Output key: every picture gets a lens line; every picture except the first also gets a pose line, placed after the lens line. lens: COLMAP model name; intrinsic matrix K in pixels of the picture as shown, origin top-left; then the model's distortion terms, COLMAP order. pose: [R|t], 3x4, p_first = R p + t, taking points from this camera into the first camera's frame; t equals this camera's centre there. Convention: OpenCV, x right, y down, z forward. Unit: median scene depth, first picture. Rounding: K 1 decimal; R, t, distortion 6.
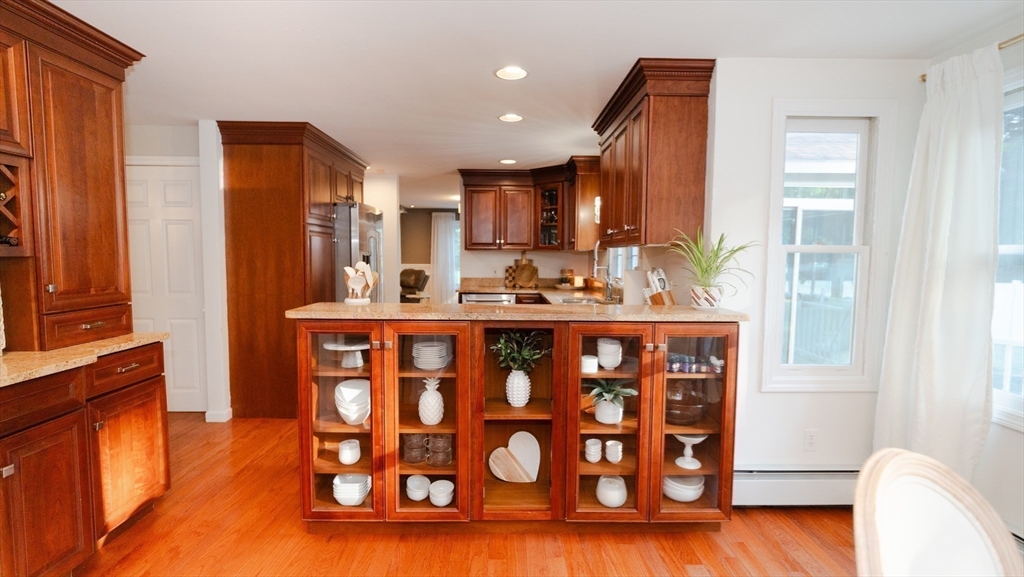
lens RADIAL K [[475.6, 0, 512.0], [0, 475.6, 288.5], [0, 0, 1]] dist [-0.003334, -0.000155]
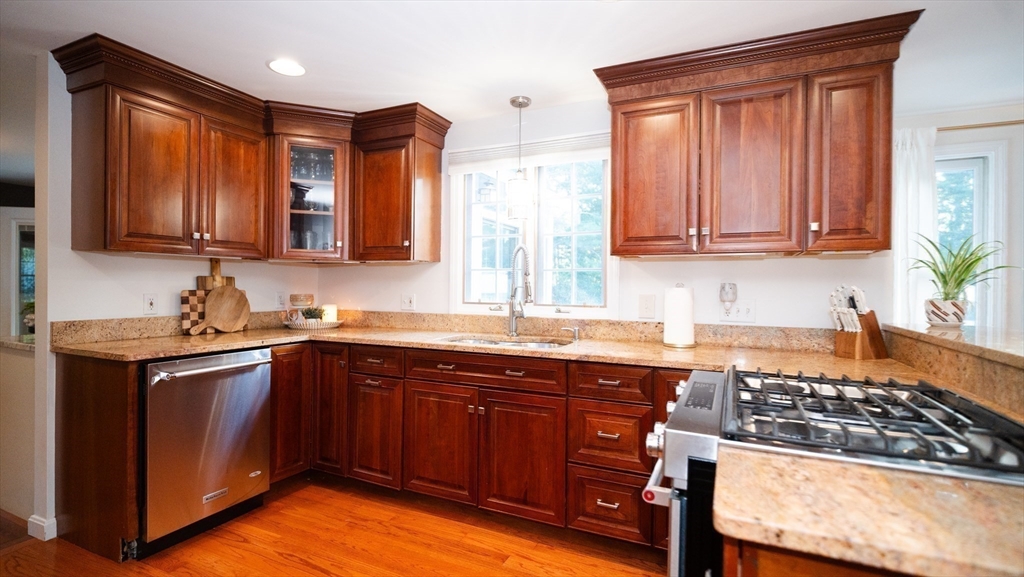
lens RADIAL K [[475.6, 0, 512.0], [0, 475.6, 288.5], [0, 0, 1]] dist [-0.003334, -0.000155]
pose [[0.439764, -0.011816, 0.898036, -0.503182], [0.058145, 0.998190, -0.015339, -0.040506], [-0.896229, 0.058961, 0.439655, 0.889348]]
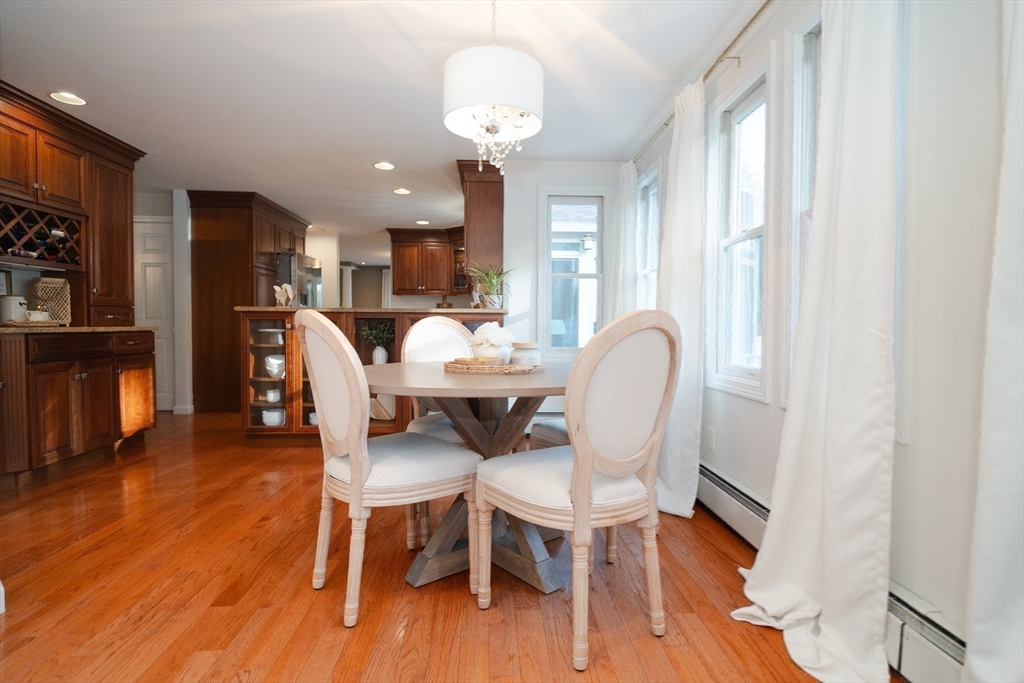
lens RADIAL K [[499.5, 0, 513.7], [0, 499.5, 332.2], [0, 0, 1]] dist [0.001159, -0.000202]
pose [[0.998612, -0.004700, 0.052452, 0.233926], [0.007173, 0.998866, -0.047065, 0.125527], [-0.052172, 0.047376, 0.997514, -0.454849]]
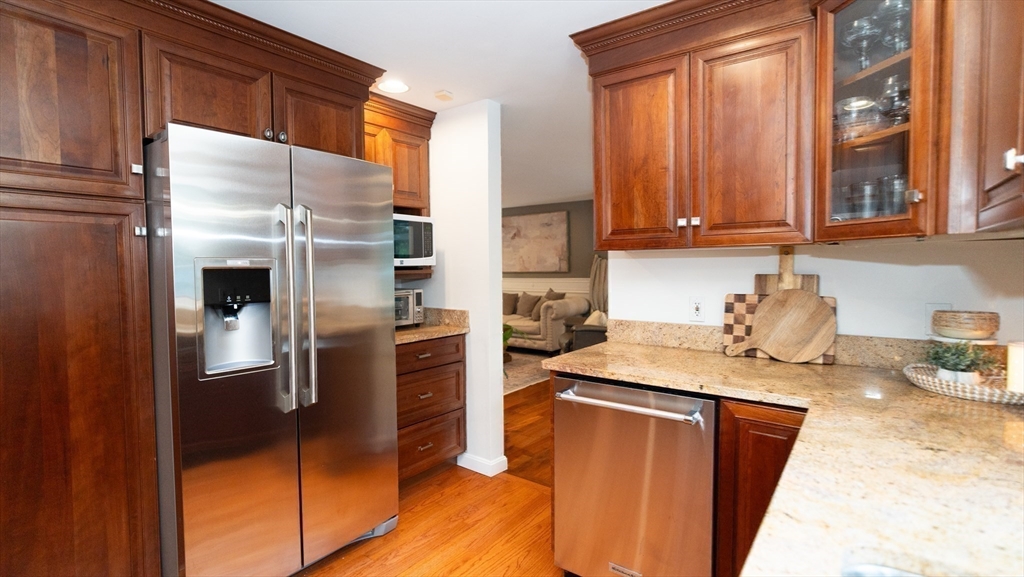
lens RADIAL K [[475.6, 0, 512.0], [0, 475.6, 288.5], [0, 0, 1]] dist [-0.003334, -0.000155]
pose [[0.792142, 0.010205, -0.610252, 0.132332], [-0.025172, 0.999556, -0.015960, -0.073041], [0.609818, 0.028004, 0.792047, 1.101086]]
